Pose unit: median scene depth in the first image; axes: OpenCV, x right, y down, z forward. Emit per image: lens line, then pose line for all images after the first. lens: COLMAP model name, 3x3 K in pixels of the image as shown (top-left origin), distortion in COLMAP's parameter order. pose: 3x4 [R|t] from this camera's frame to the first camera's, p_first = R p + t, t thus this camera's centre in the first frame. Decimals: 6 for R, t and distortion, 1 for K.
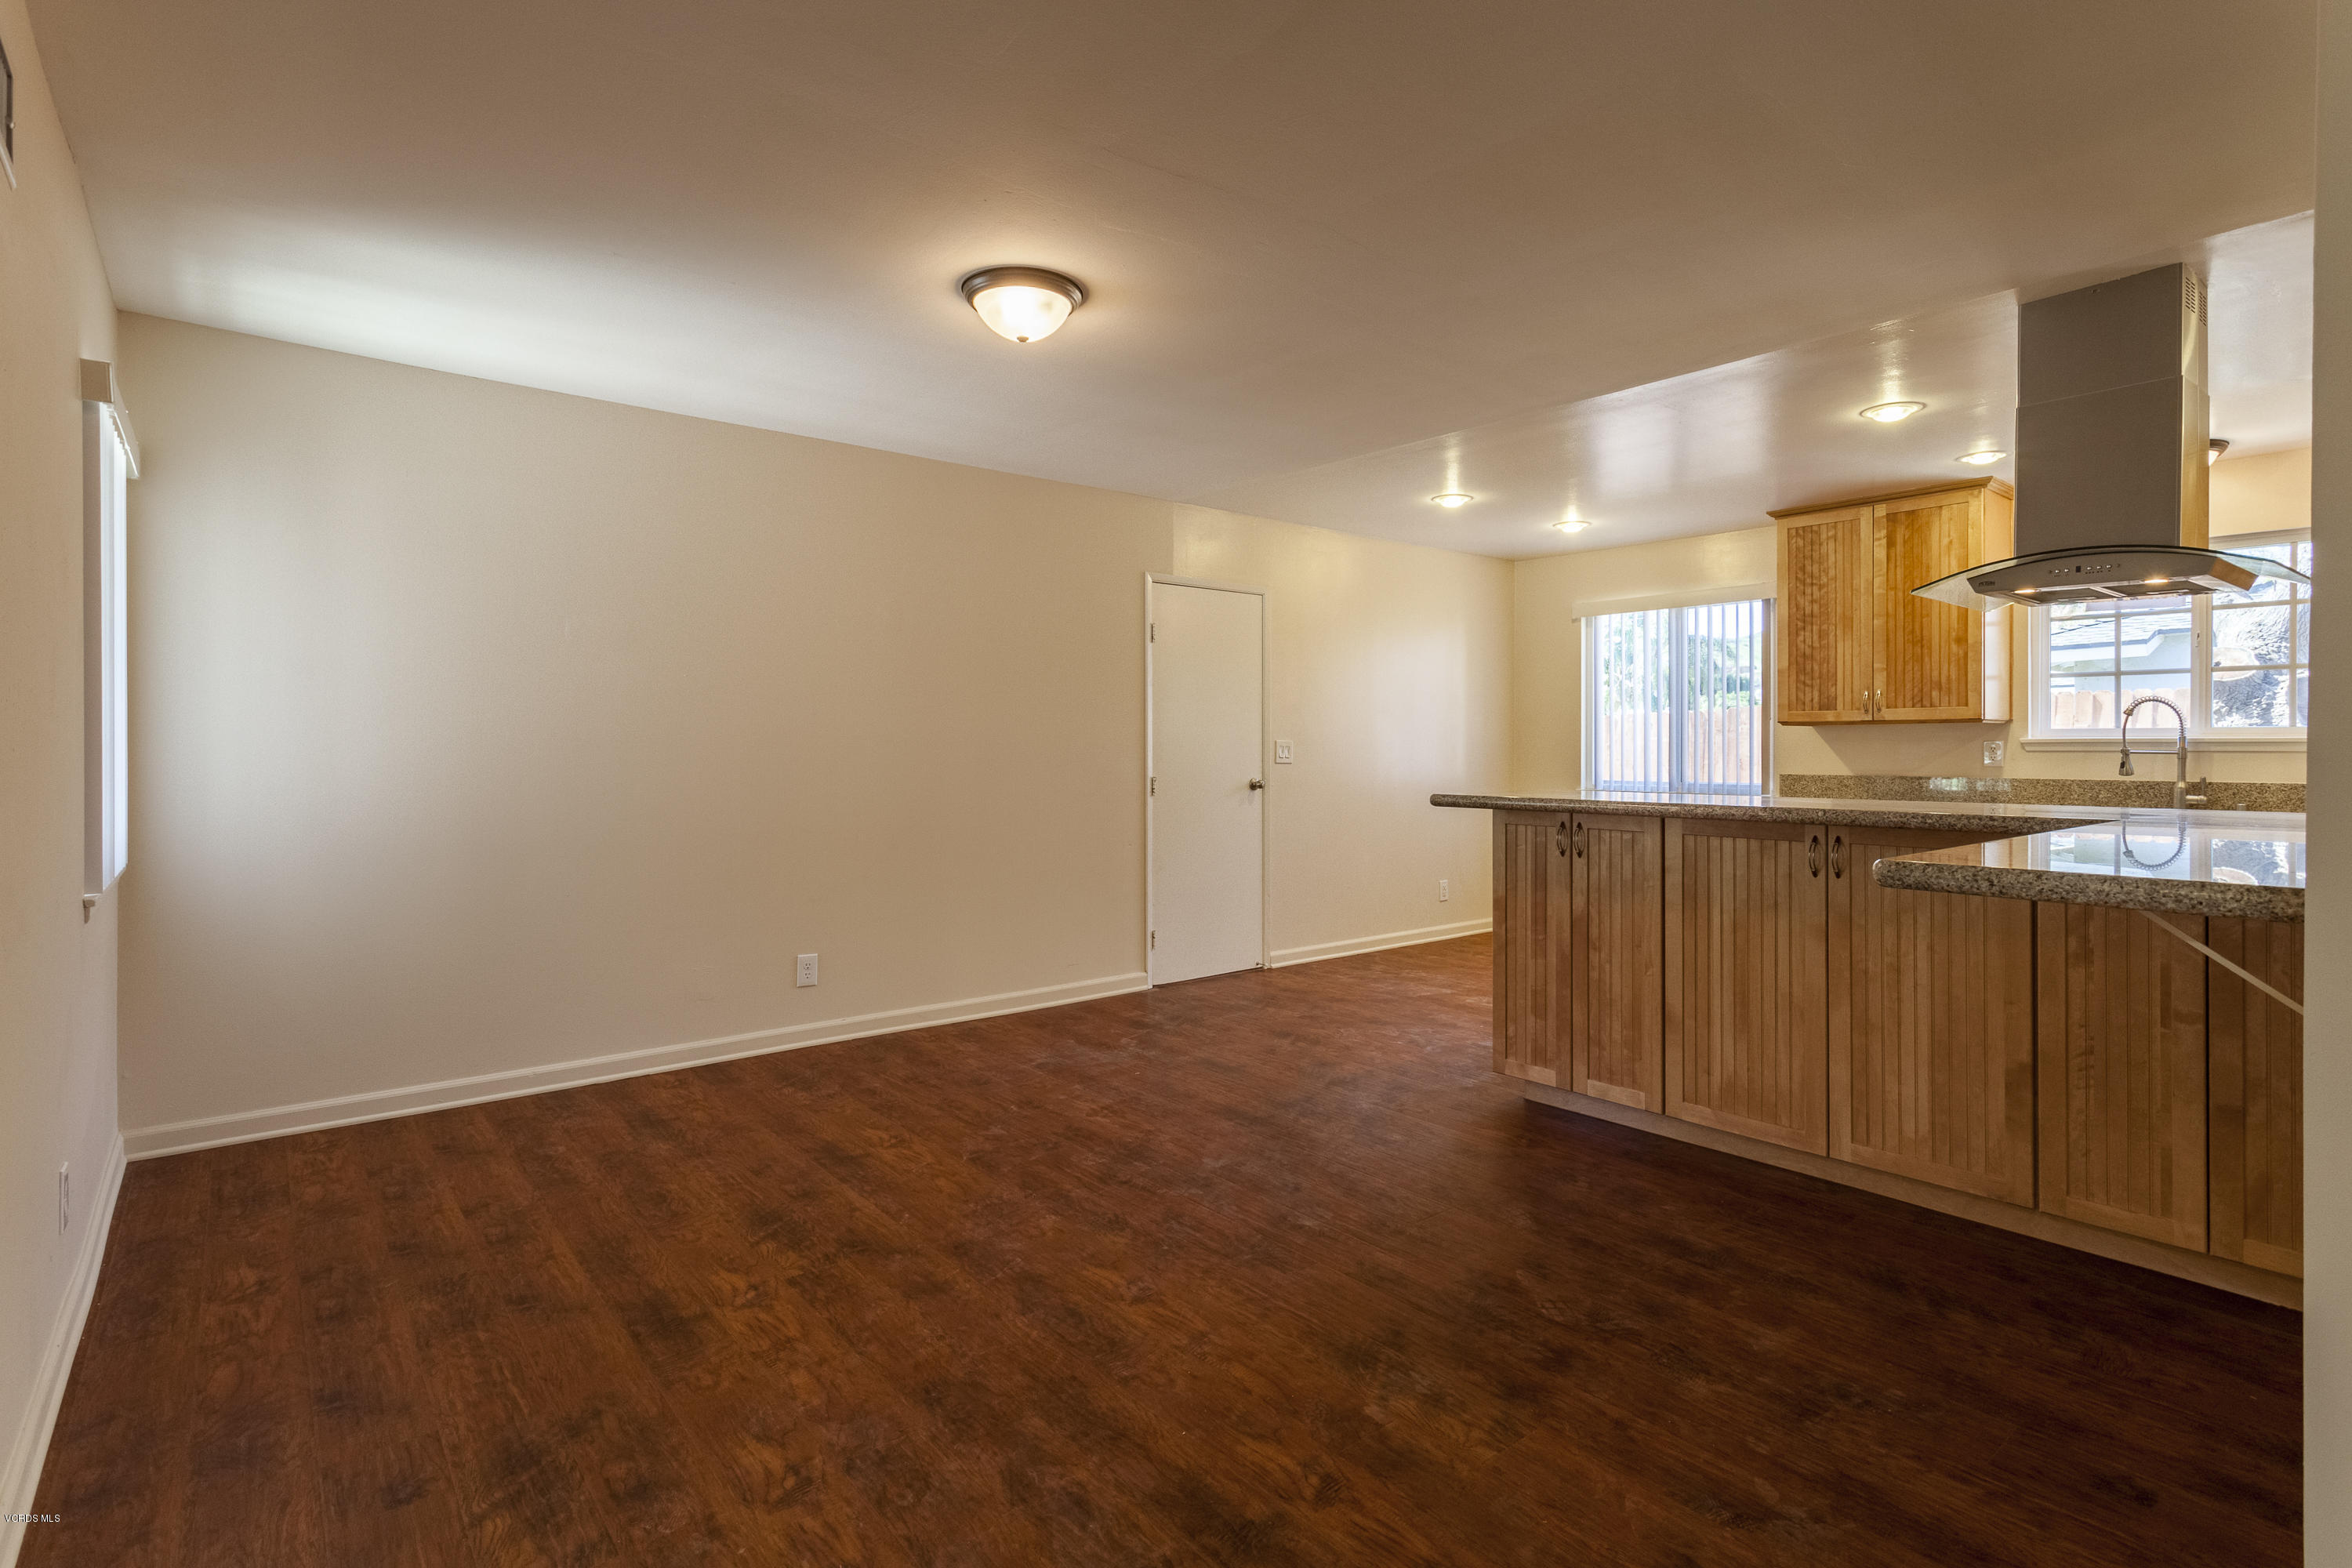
lens RADIAL K [[1139.4, 0, 1187.3], [0, 1139.4, 744.6], [0, 0, 1]] dist [0.003792, 0.000439]
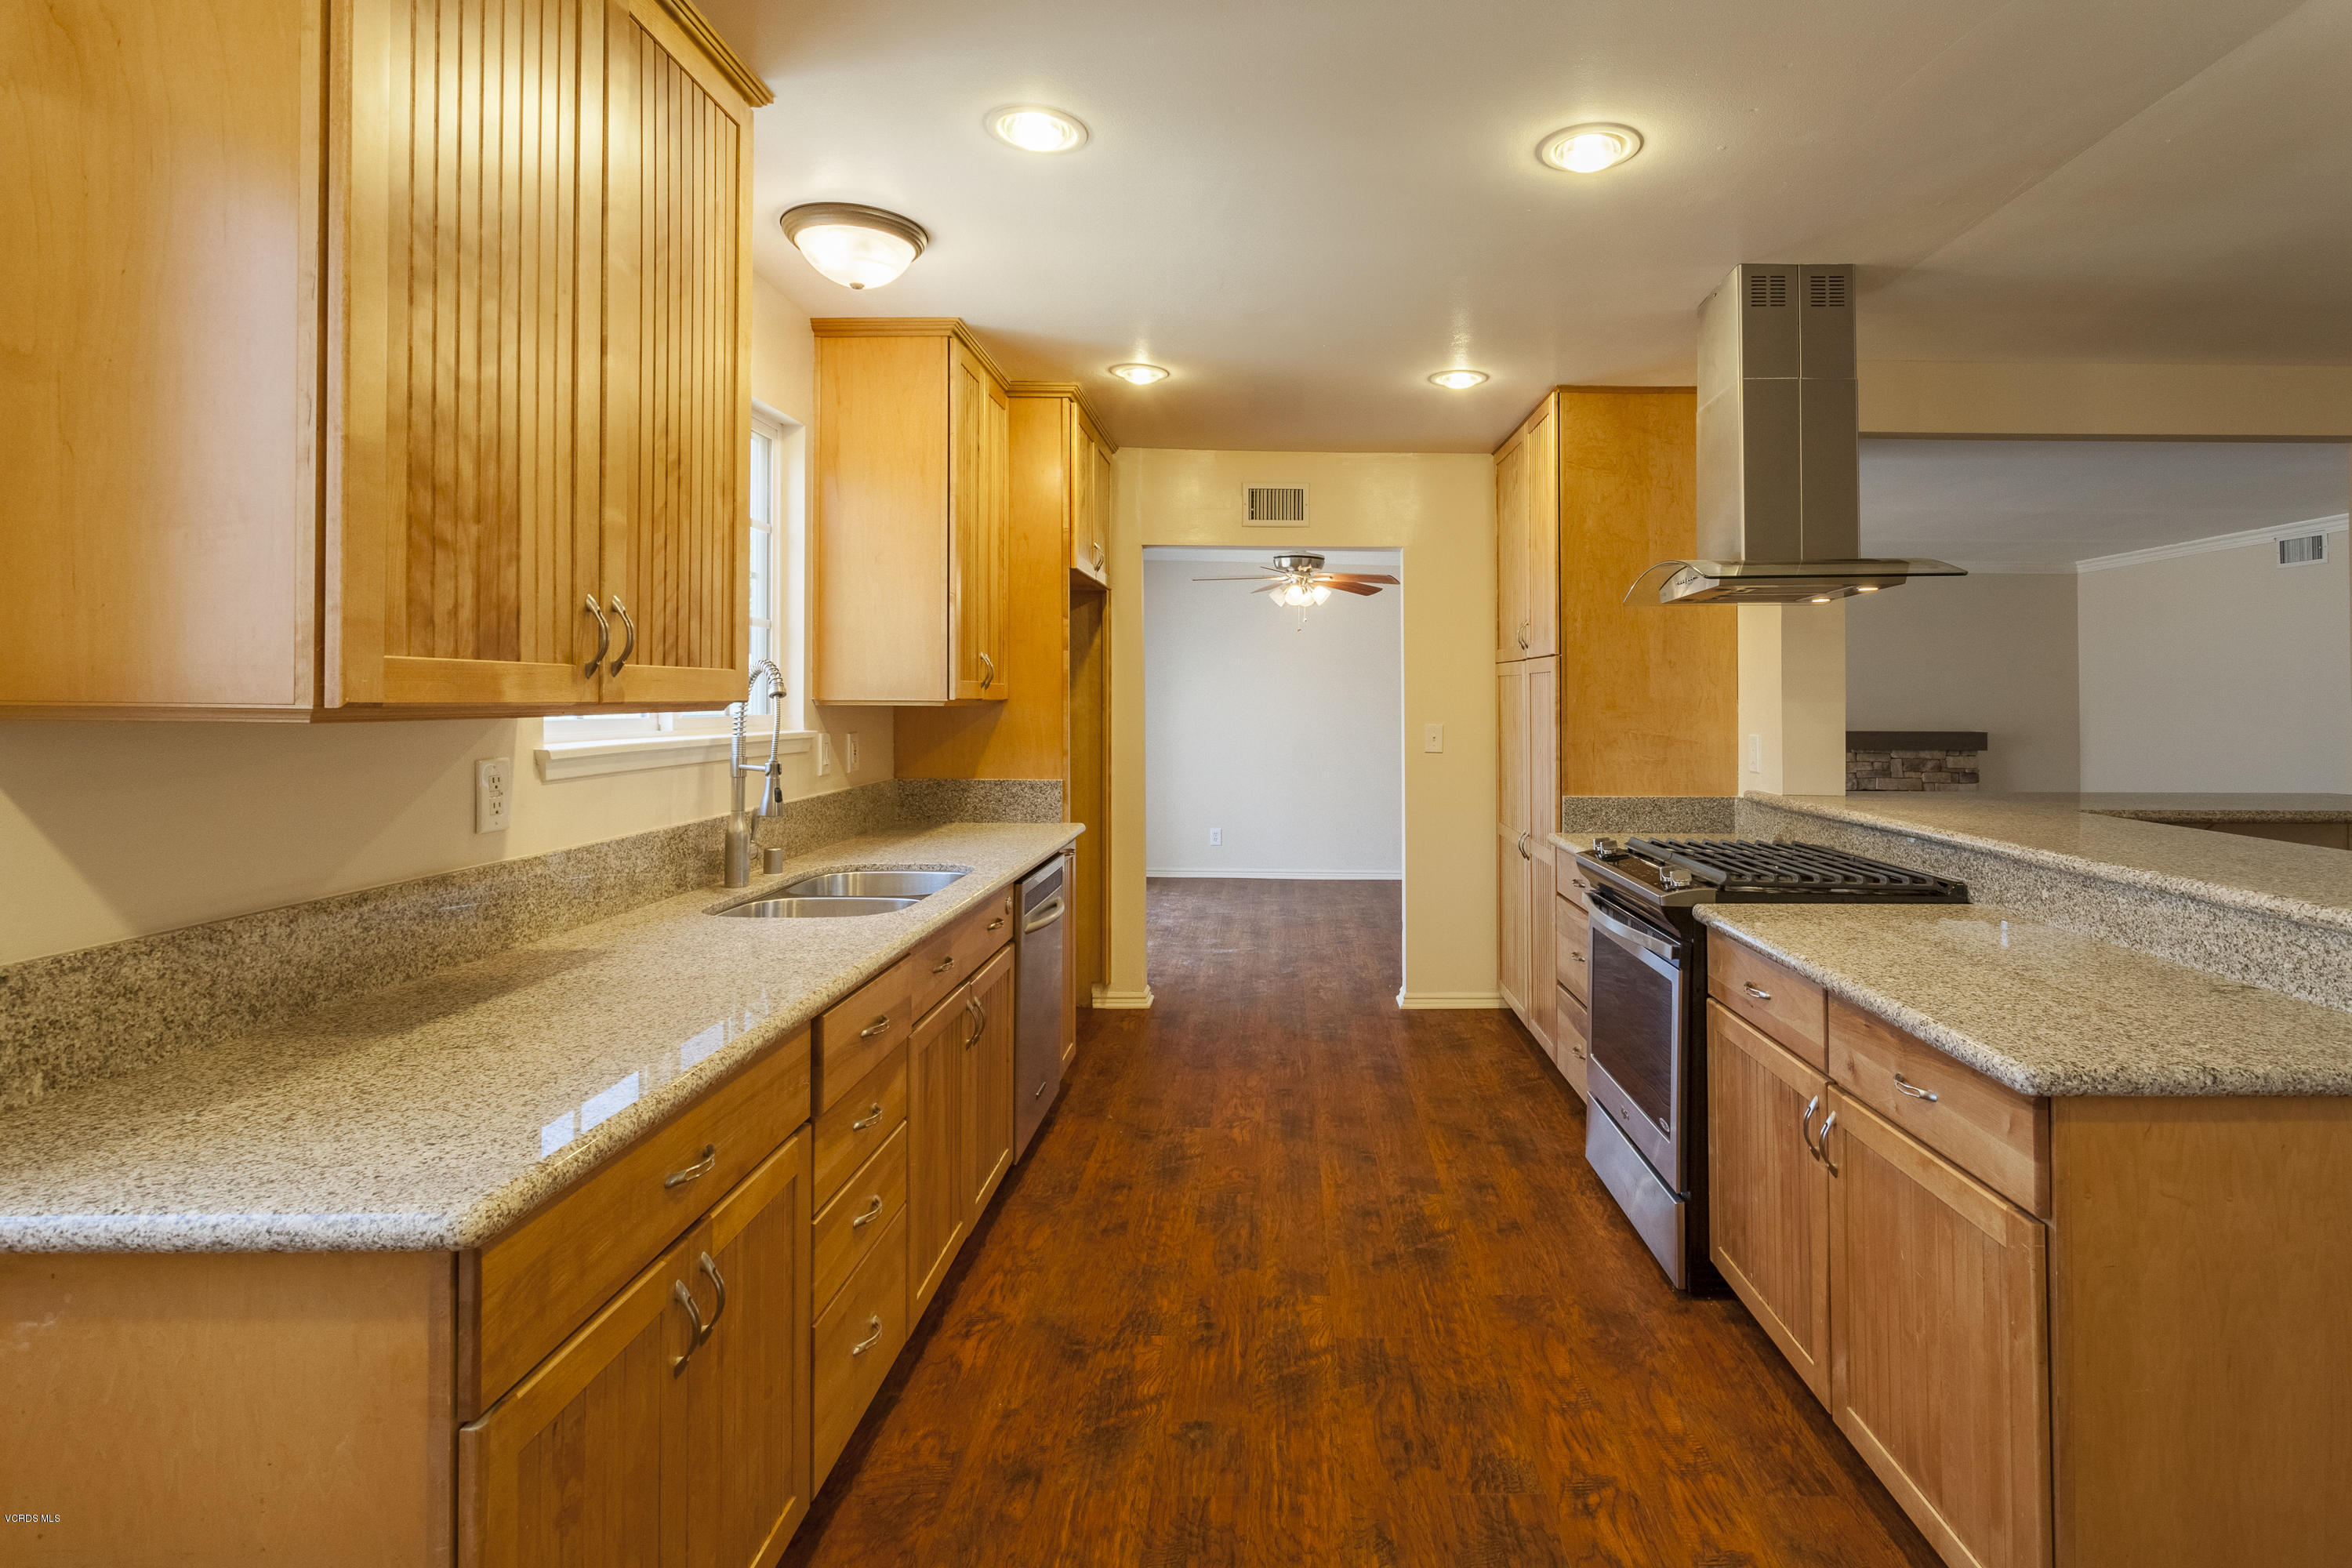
lens RADIAL K [[1177.8, 0, 1294.6], [0, 1177.8, 688.0], [0, 0, 1]] dist [0.000281, -0.000199]
pose [[-0.780819, -0.002184, 0.624753, 0.496771], [-0.009829, 0.999913, -0.008788, -0.042338], [-0.624680, -0.013002, -0.780773, 1.973513]]
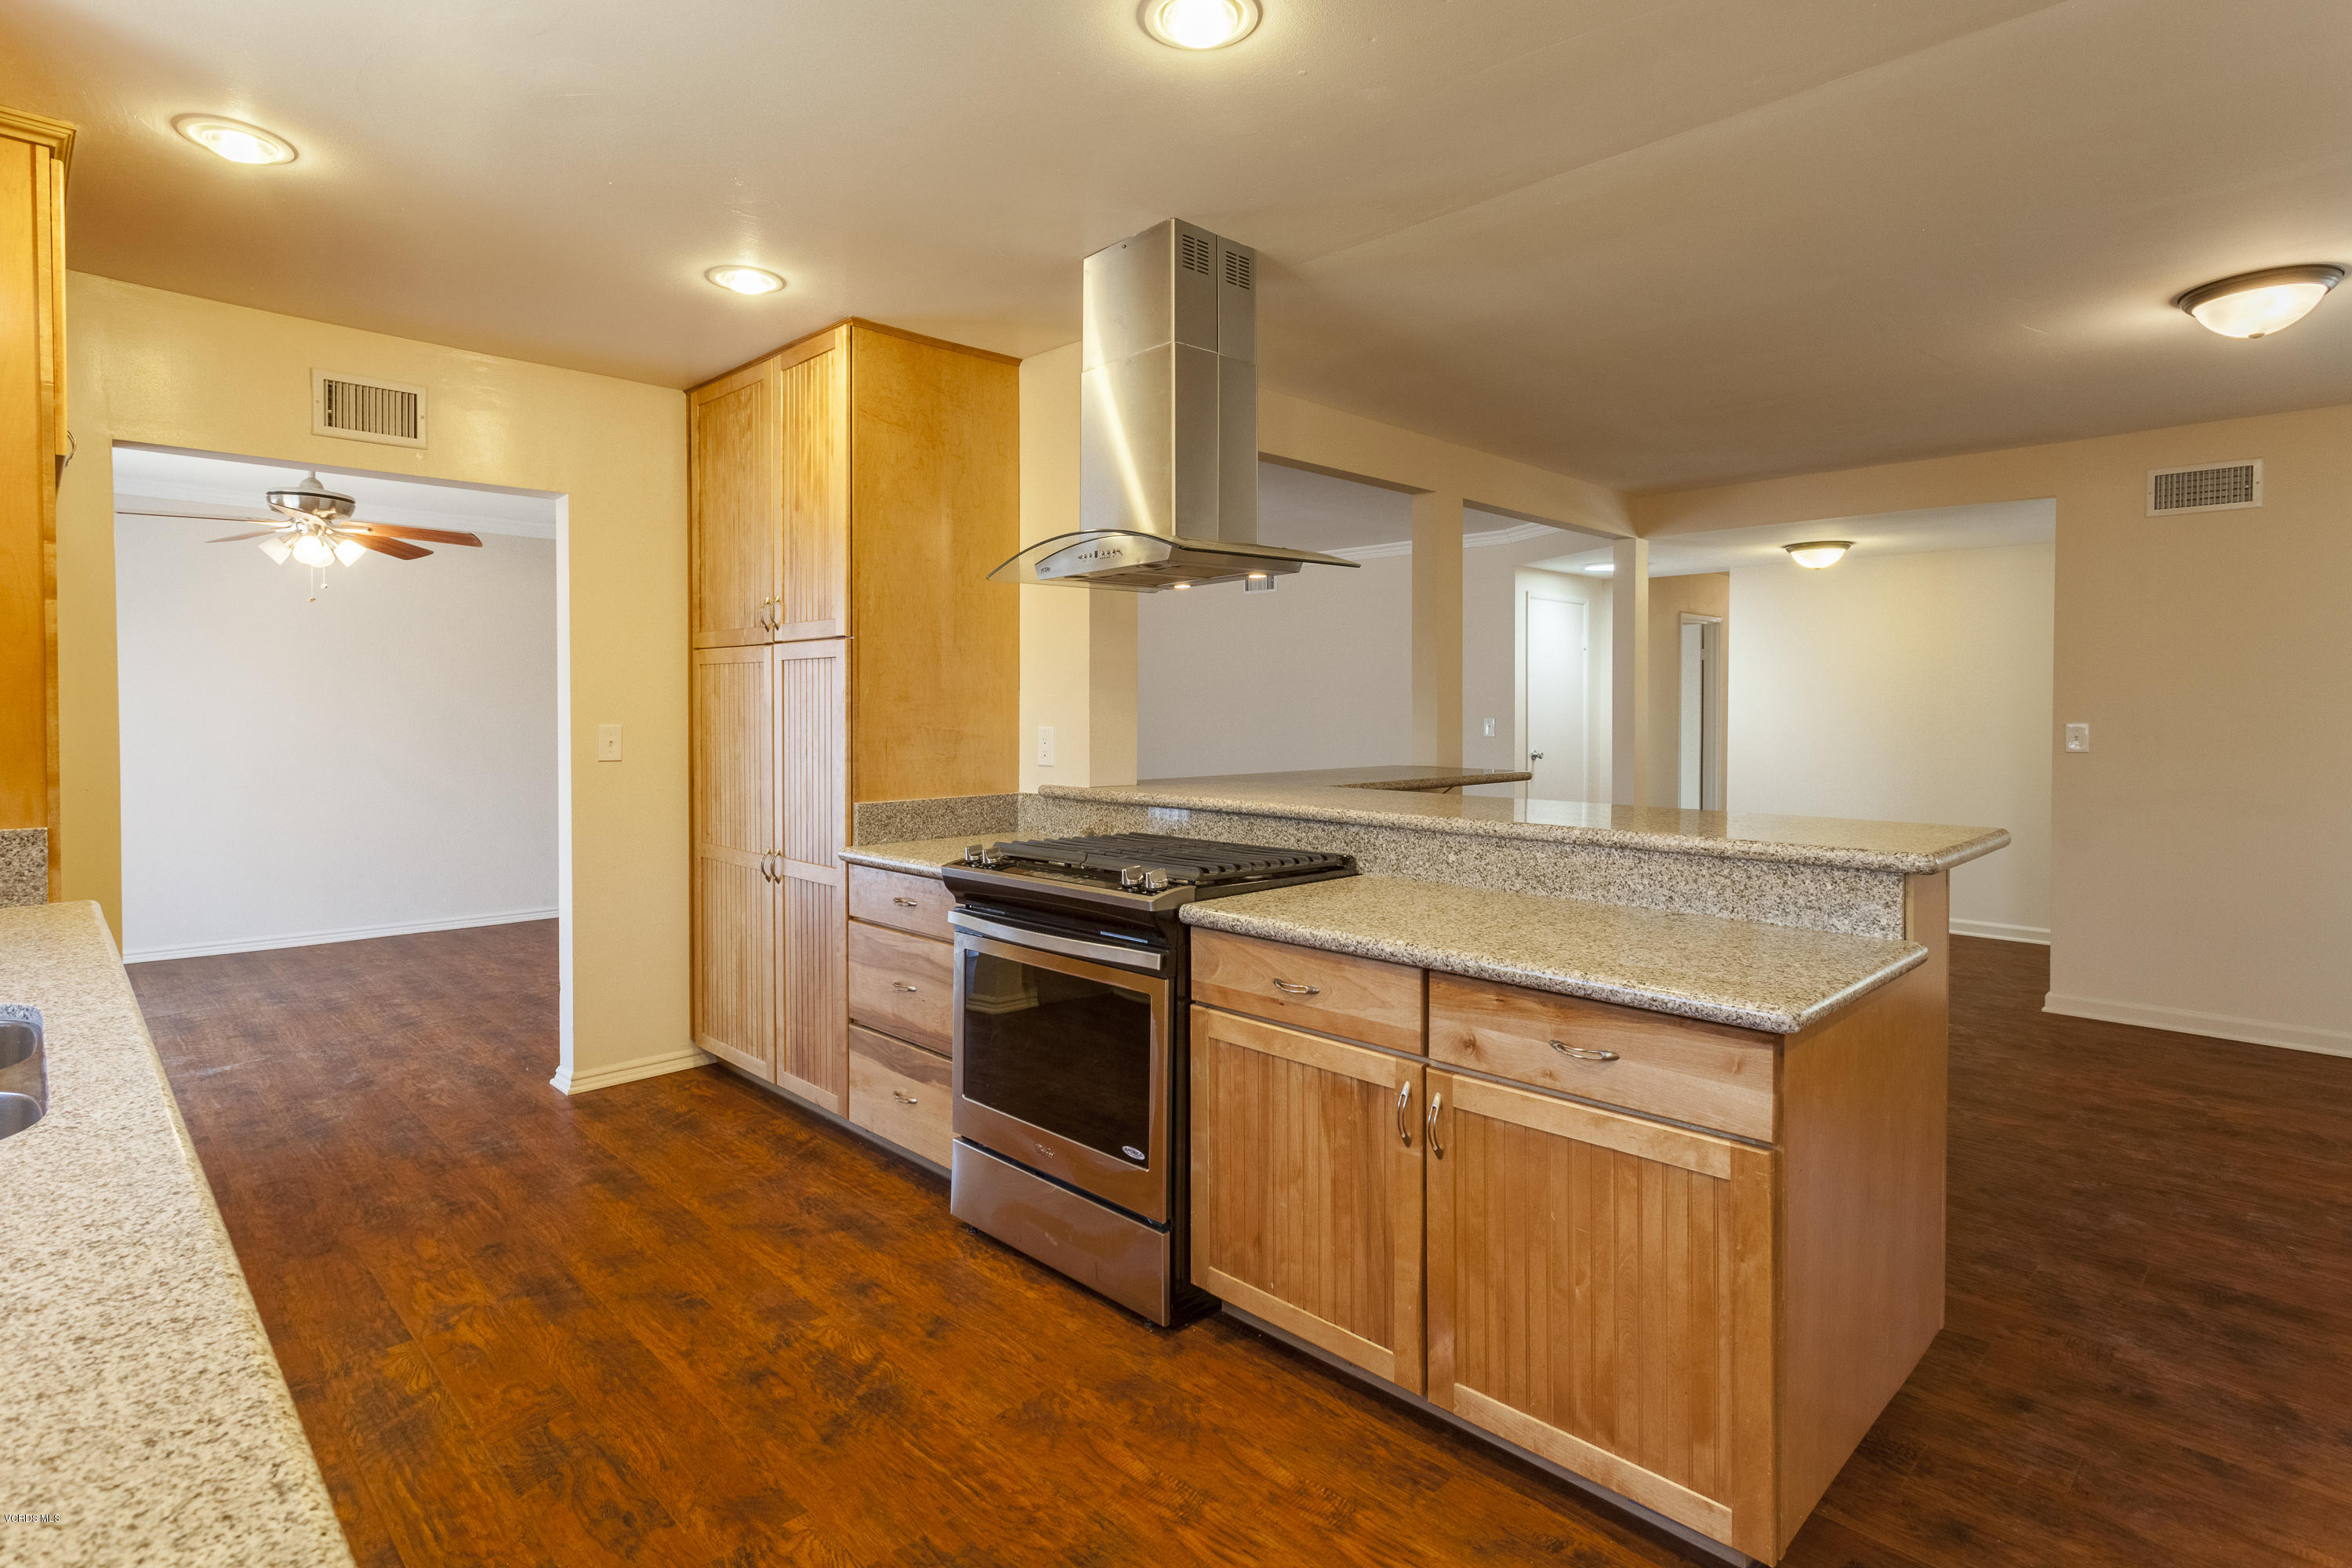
lens RADIAL K [[1189.1, 0, 1155.9], [0, 1189.1, 719.0], [0, 0, 1]] dist [0.001398, 0.000656]
pose [[-0.997146, -0.003235, -0.075435, 0.867470], [-0.003698, 0.999975, 0.005991, -0.024894], [0.075413, 0.006252, -0.997133, 1.912277]]
